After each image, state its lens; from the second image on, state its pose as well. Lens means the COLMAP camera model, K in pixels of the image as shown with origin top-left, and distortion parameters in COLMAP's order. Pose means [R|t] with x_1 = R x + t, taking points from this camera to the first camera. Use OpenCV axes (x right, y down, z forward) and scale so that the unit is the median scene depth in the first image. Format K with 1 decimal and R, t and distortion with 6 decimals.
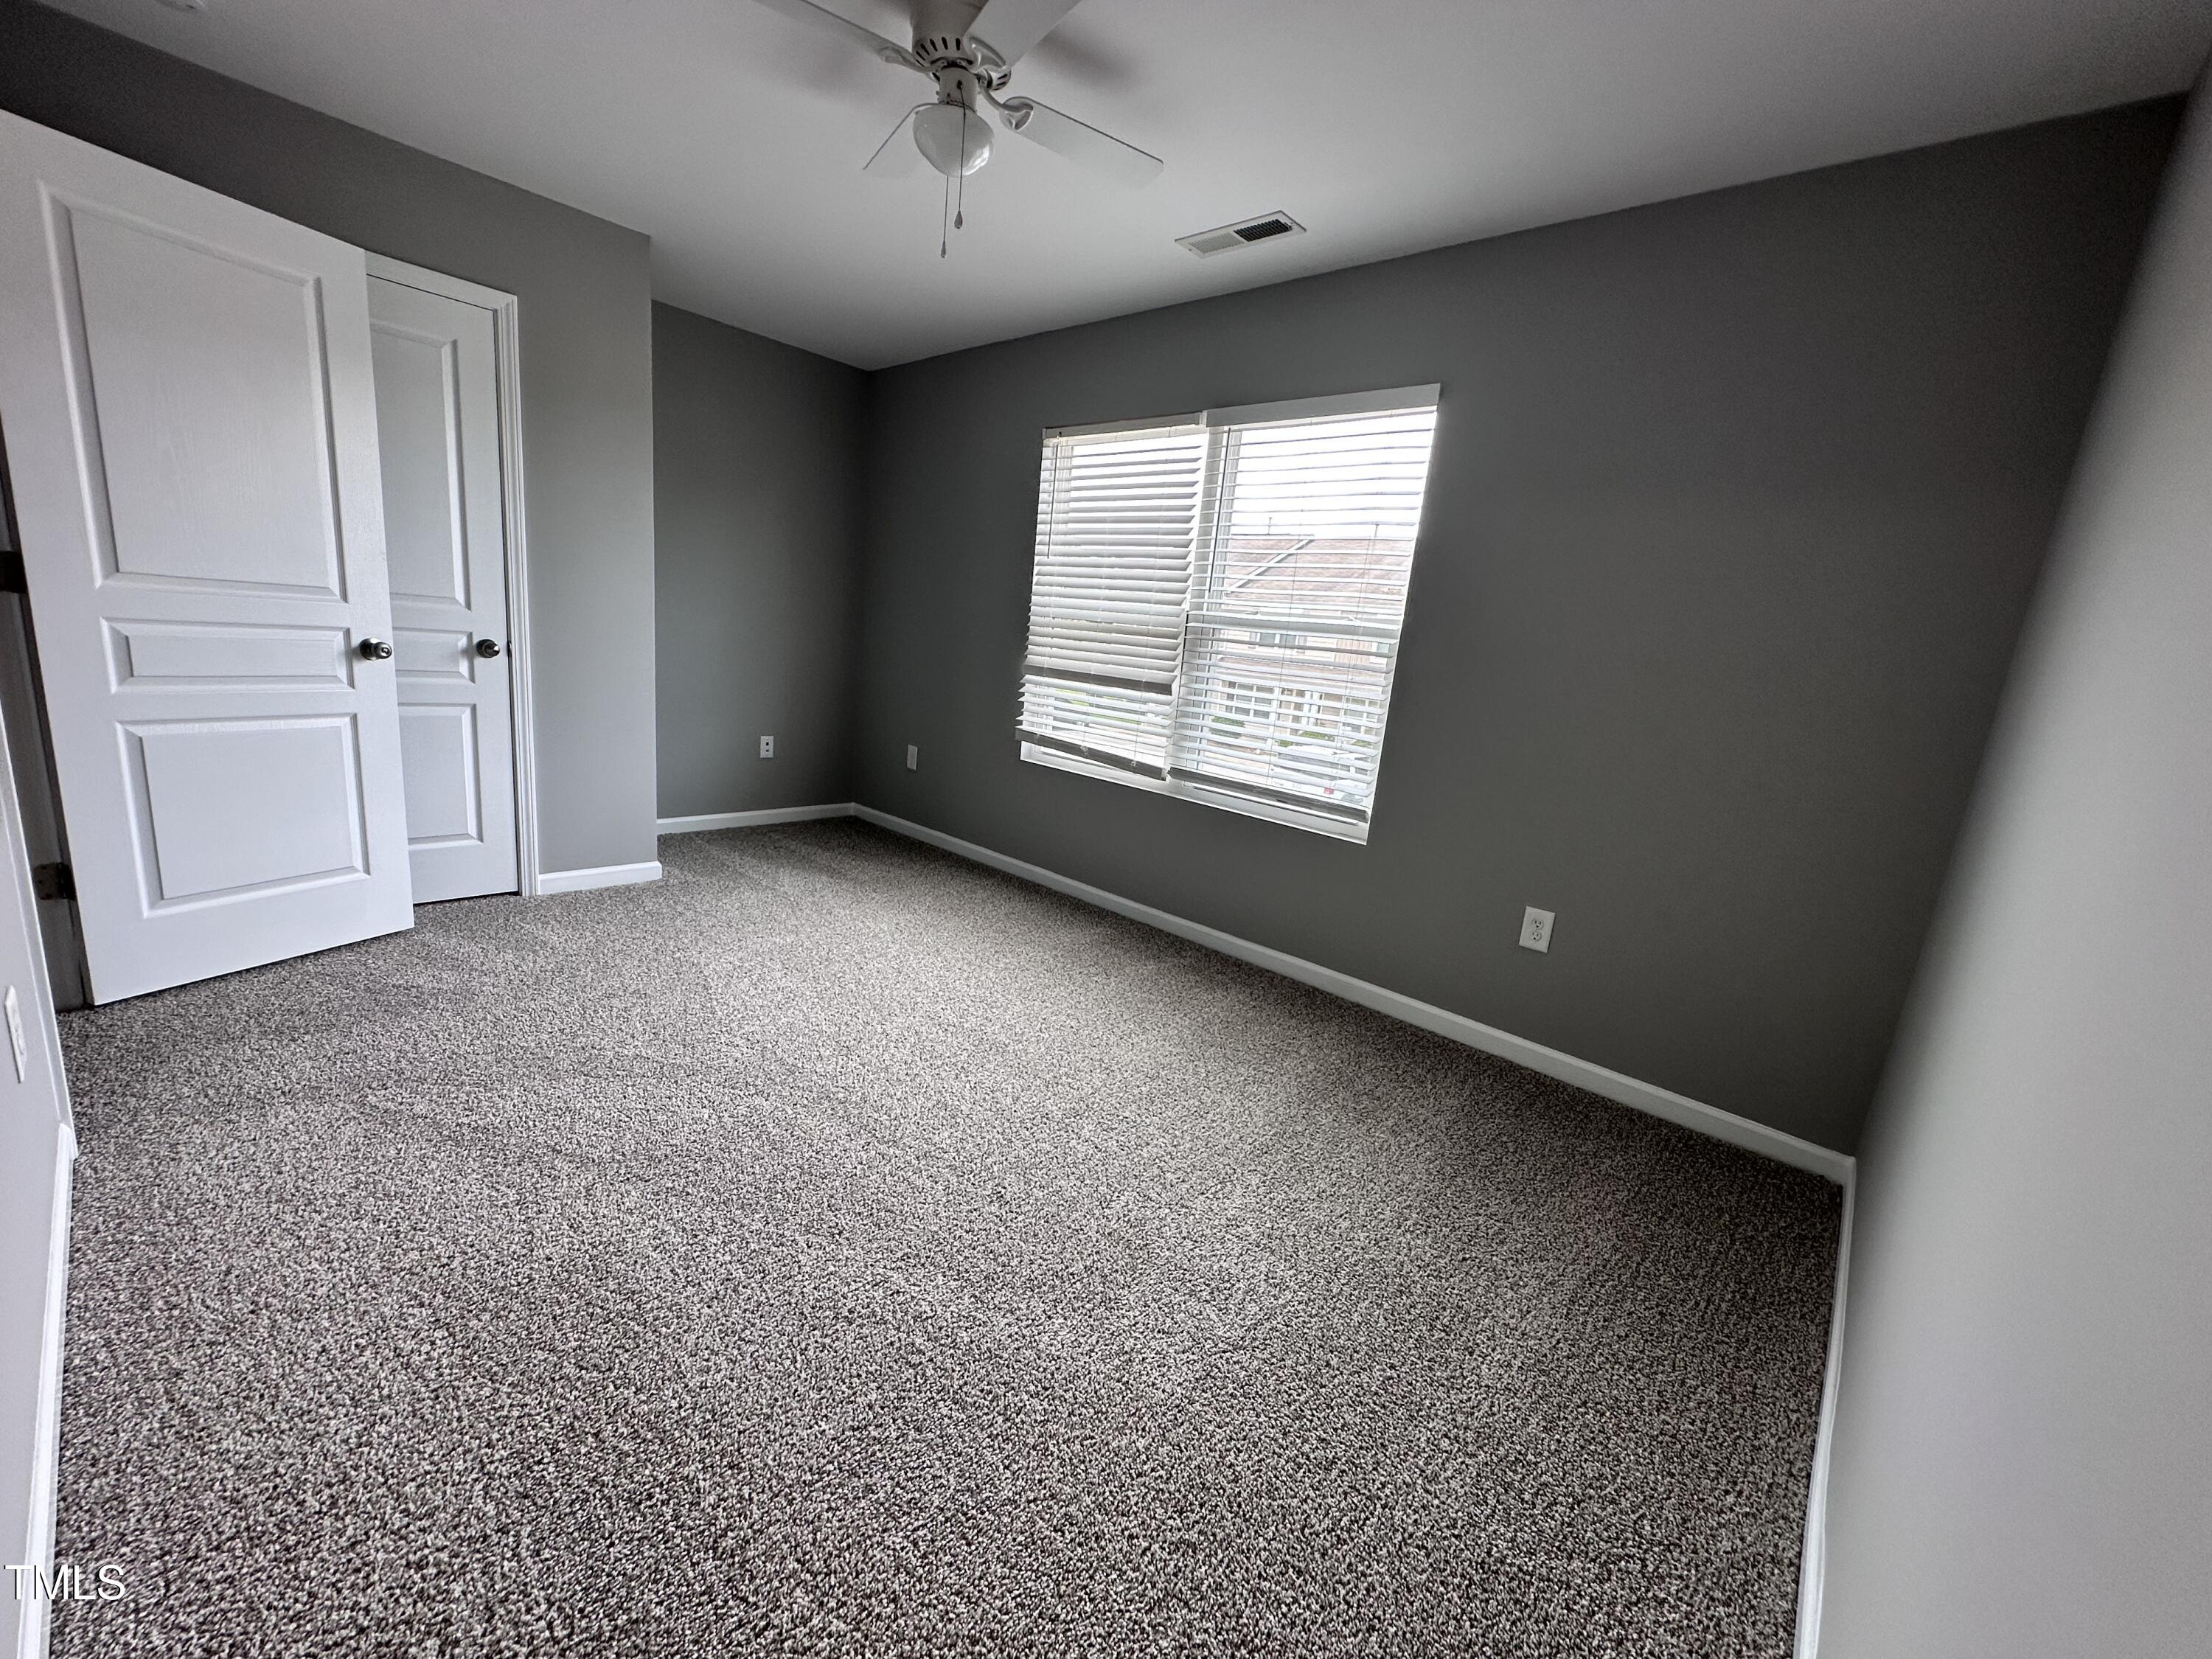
lens RADIAL K [[874.6, 0, 1096.0], [0, 874.6, 832.2], [0, 0, 1]] dist [0.002165, 0.000124]
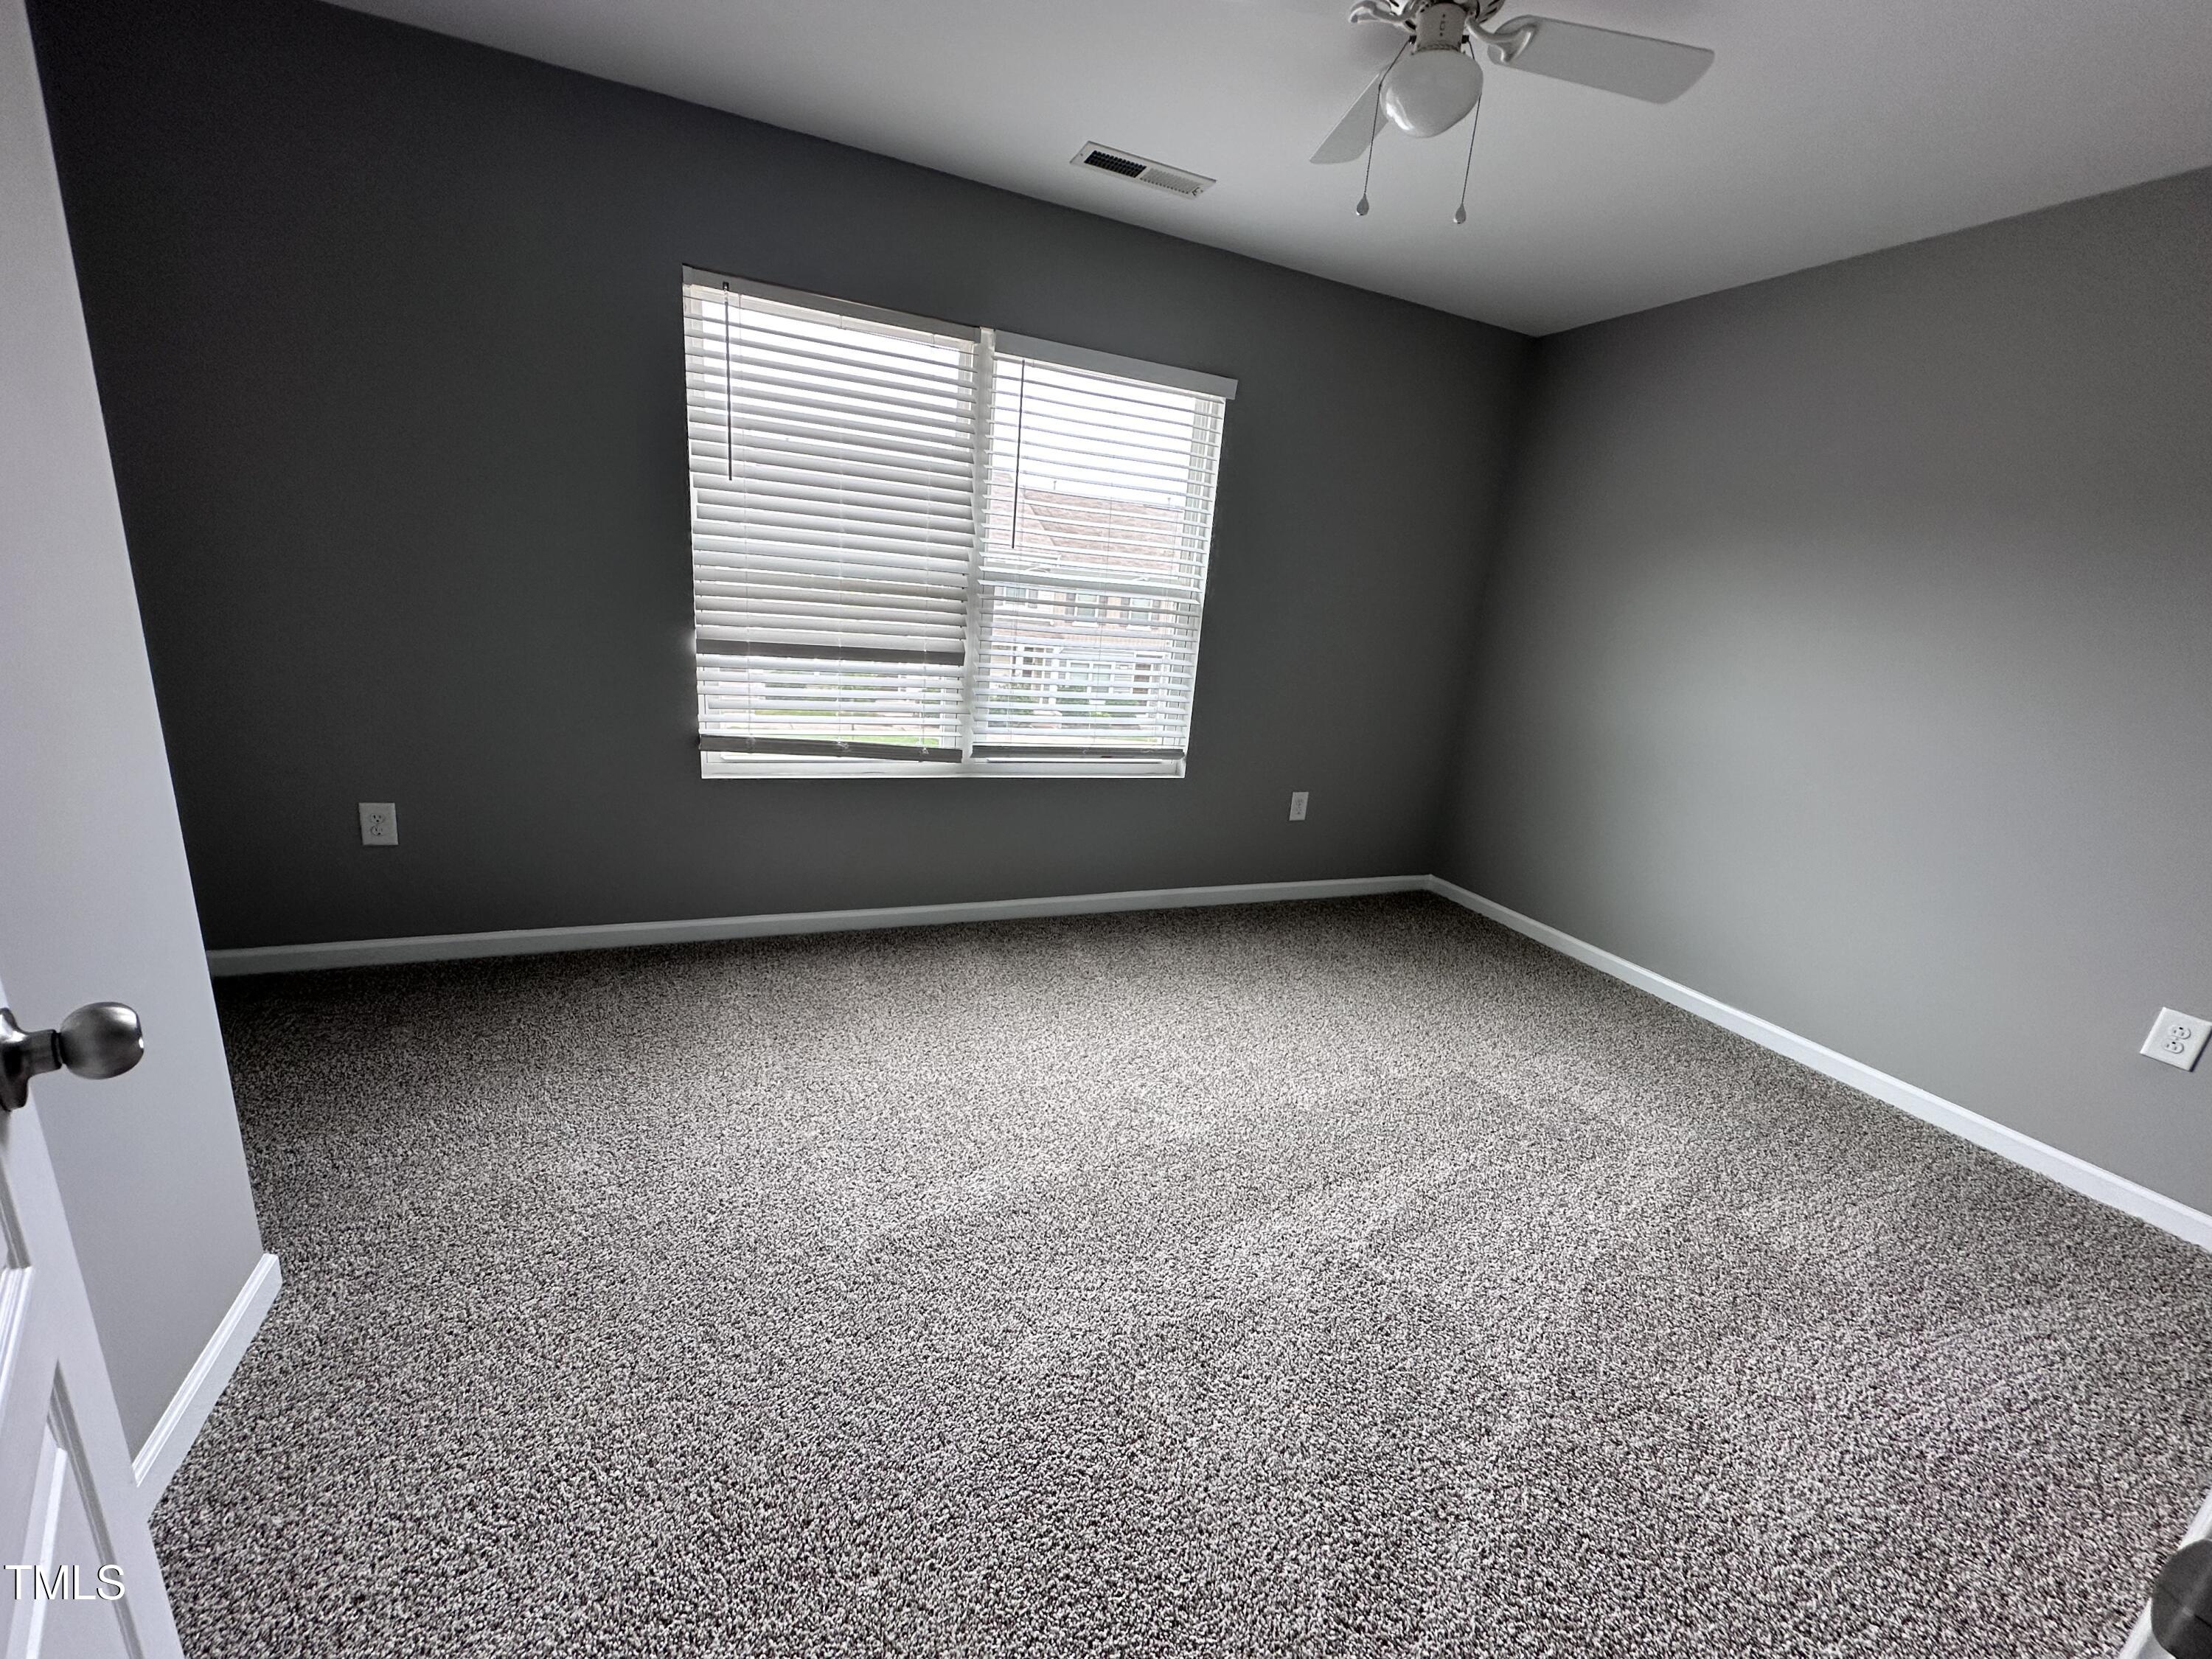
lens RADIAL K [[874.6, 0, 1085.4], [0, 874.6, 830.2], [0, 0, 1]] dist [0.002165, 0.000124]
pose [[0.413397, -0.296127, 0.861053, -0.665140], [0.157170, 0.954652, 0.252859, -0.201850], [-0.896884, 0.030800, 0.441192, 0.514629]]
